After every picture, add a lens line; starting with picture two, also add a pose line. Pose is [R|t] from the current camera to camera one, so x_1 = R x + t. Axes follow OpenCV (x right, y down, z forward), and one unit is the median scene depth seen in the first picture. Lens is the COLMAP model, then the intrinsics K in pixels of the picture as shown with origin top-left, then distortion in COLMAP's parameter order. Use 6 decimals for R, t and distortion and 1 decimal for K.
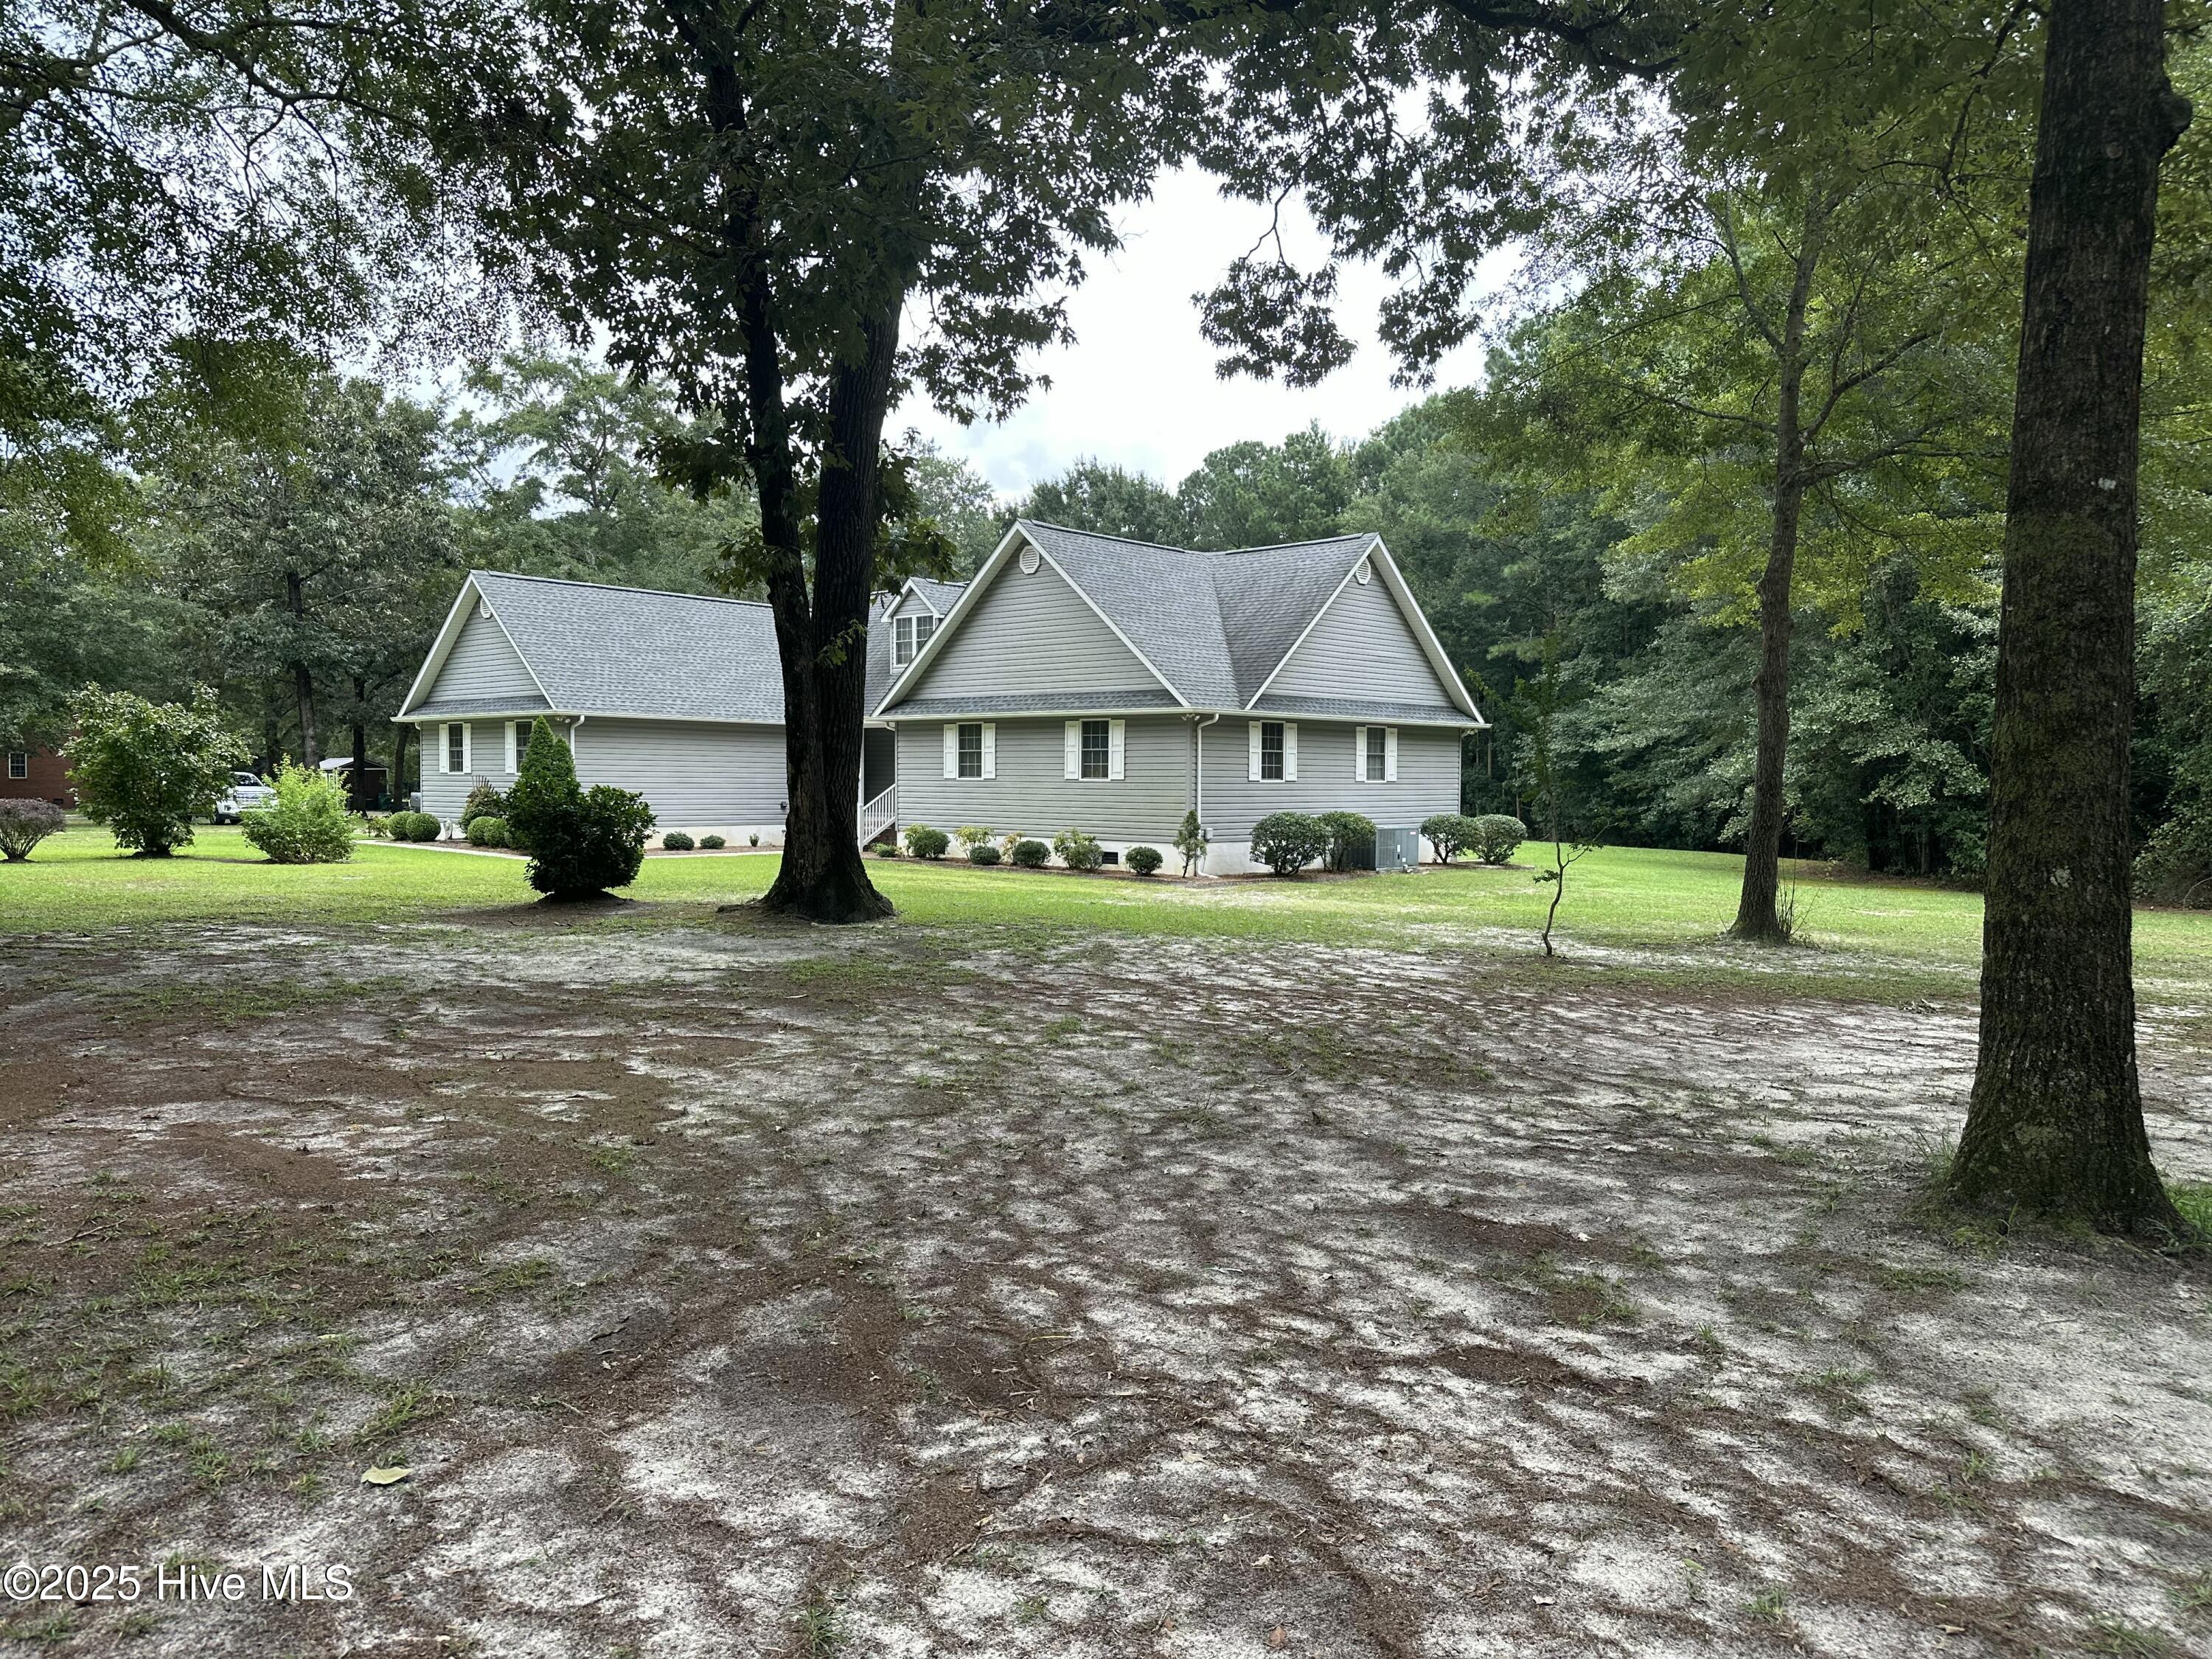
lens RADIAL K [[1567.3, 0, 1107.2], [0, 1567.3, 830.7], [0, 0, 1]] dist [0.071028, -0.083985]
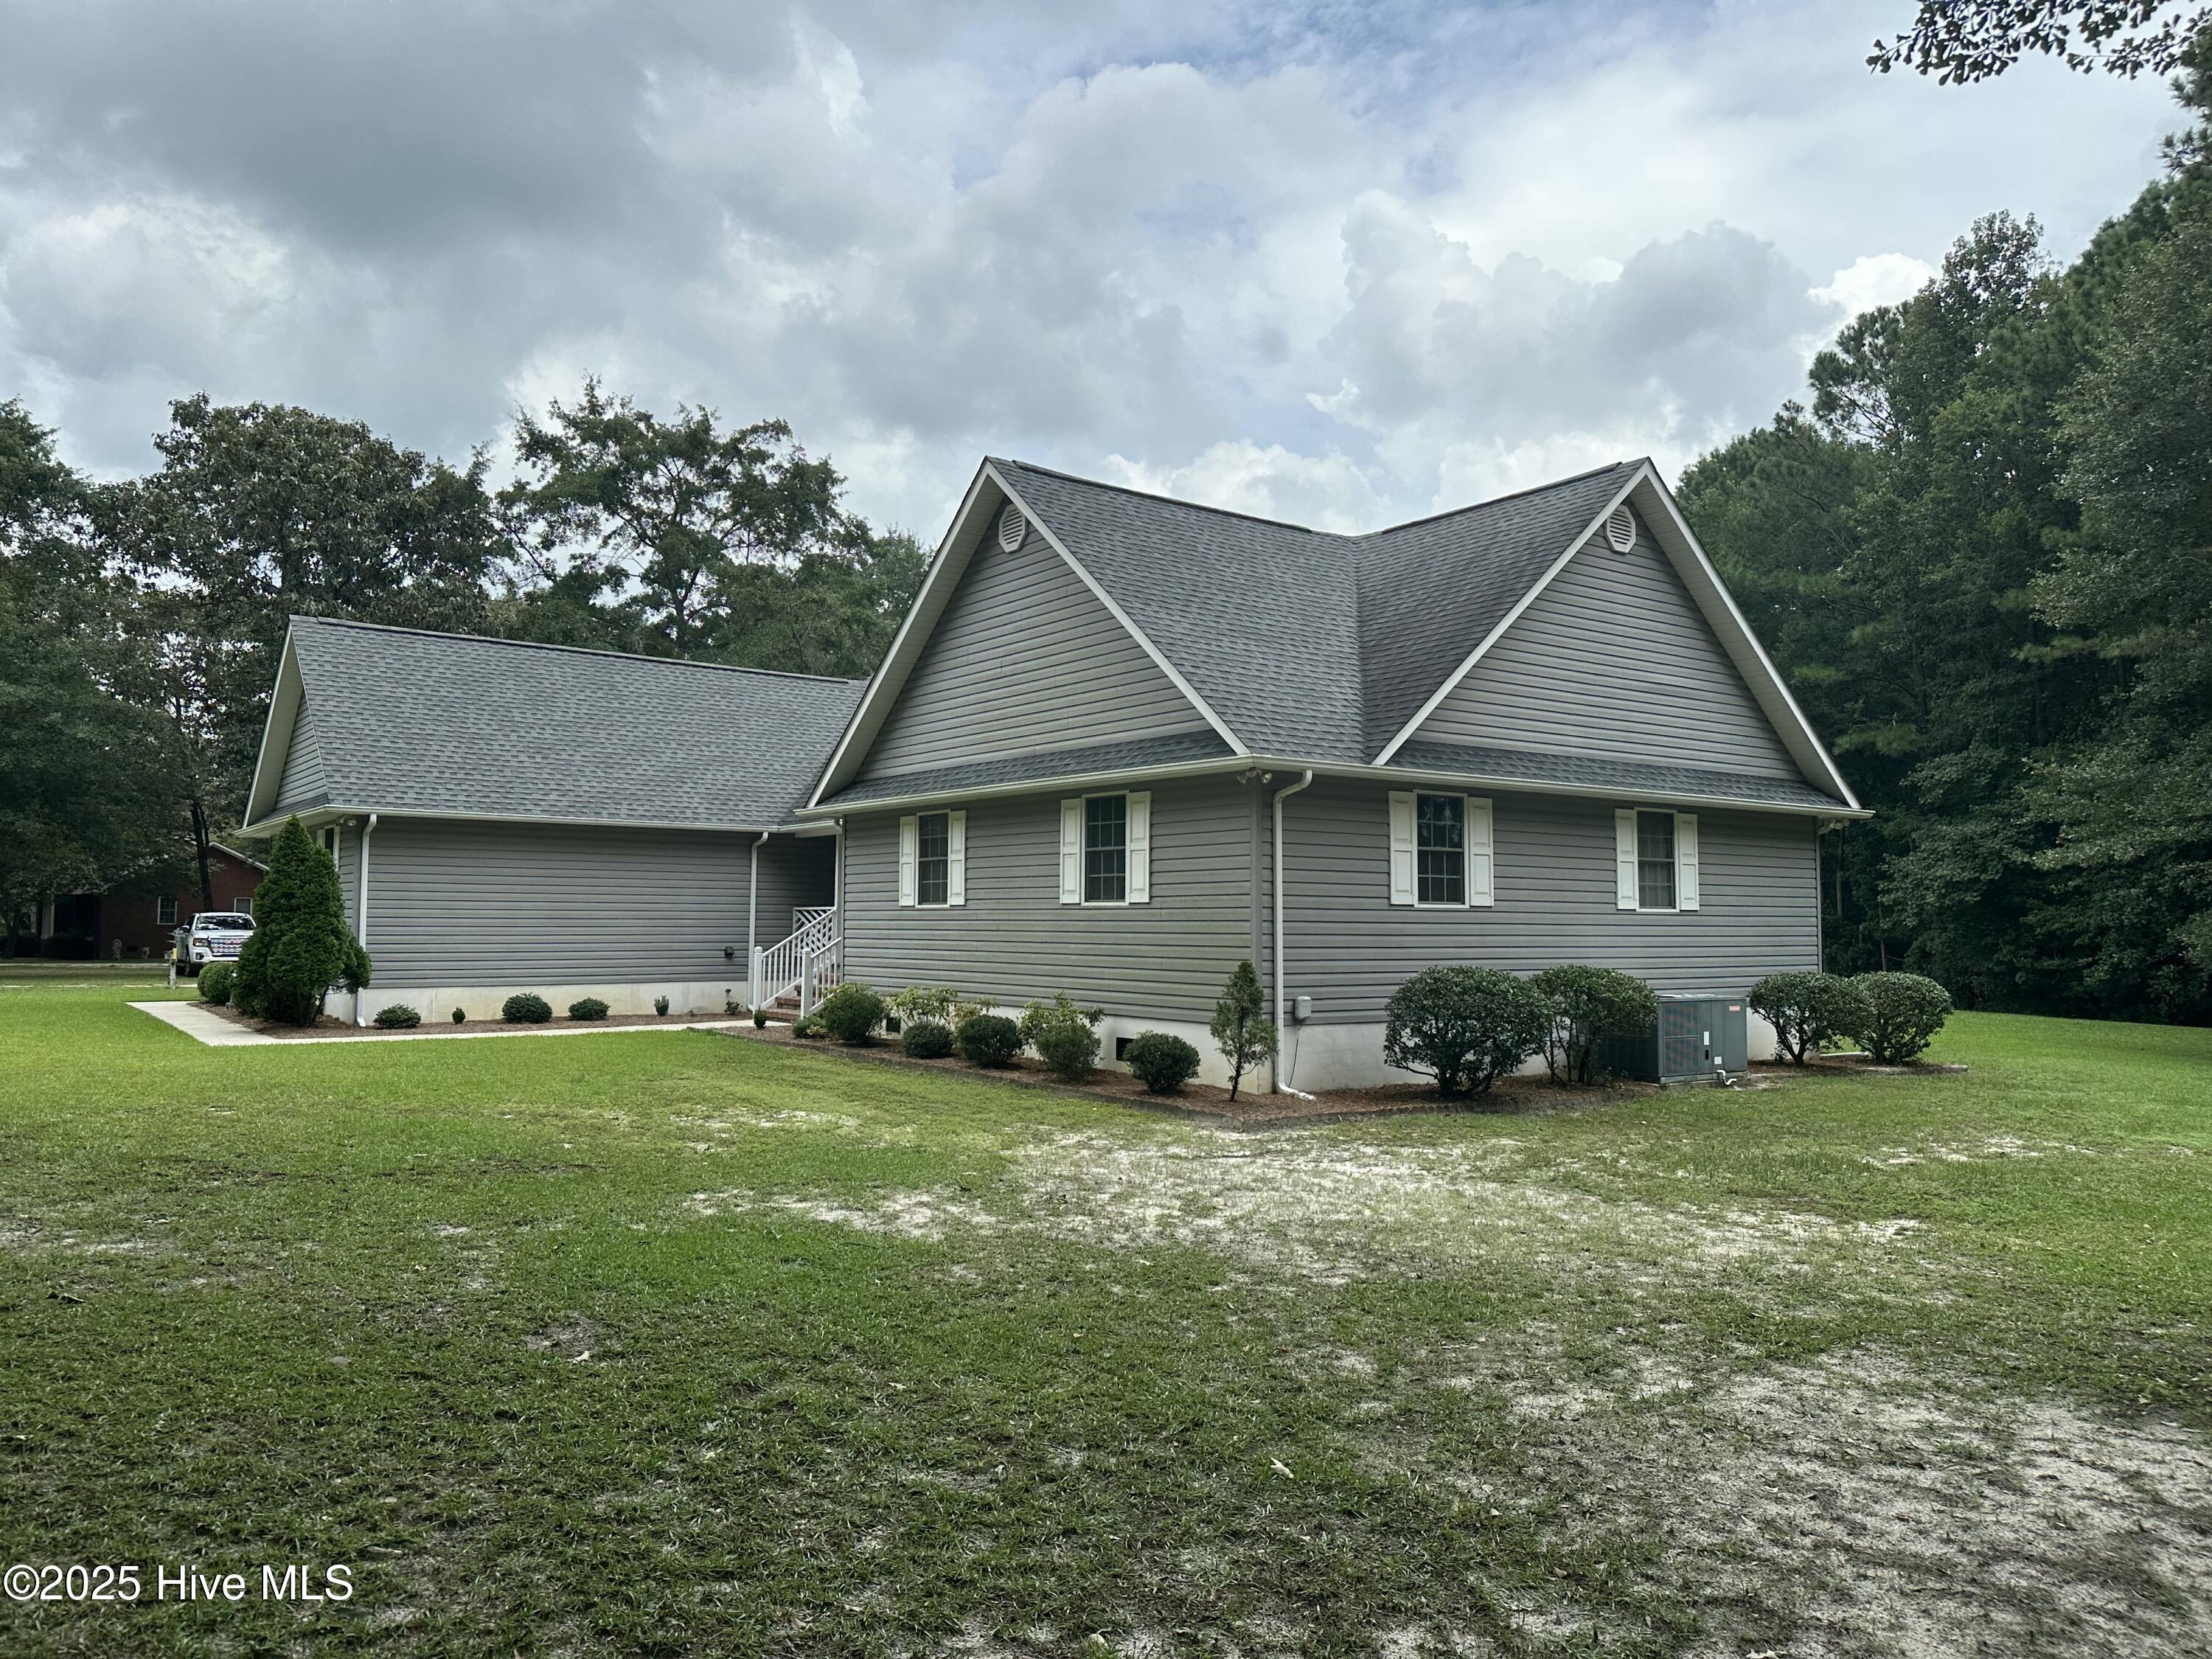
lens RADIAL K [[1567.3, 0, 1093.5], [0, 1567.3, 819.4], [0, 0, 1]] dist [0.071028, -0.083985]
pose [[0.981974, -0.014790, -0.188436, 0.085249], [-0.004266, 0.994946, -0.100324, -0.006887], [0.188967, 0.099320, 0.976948, 0.436219]]
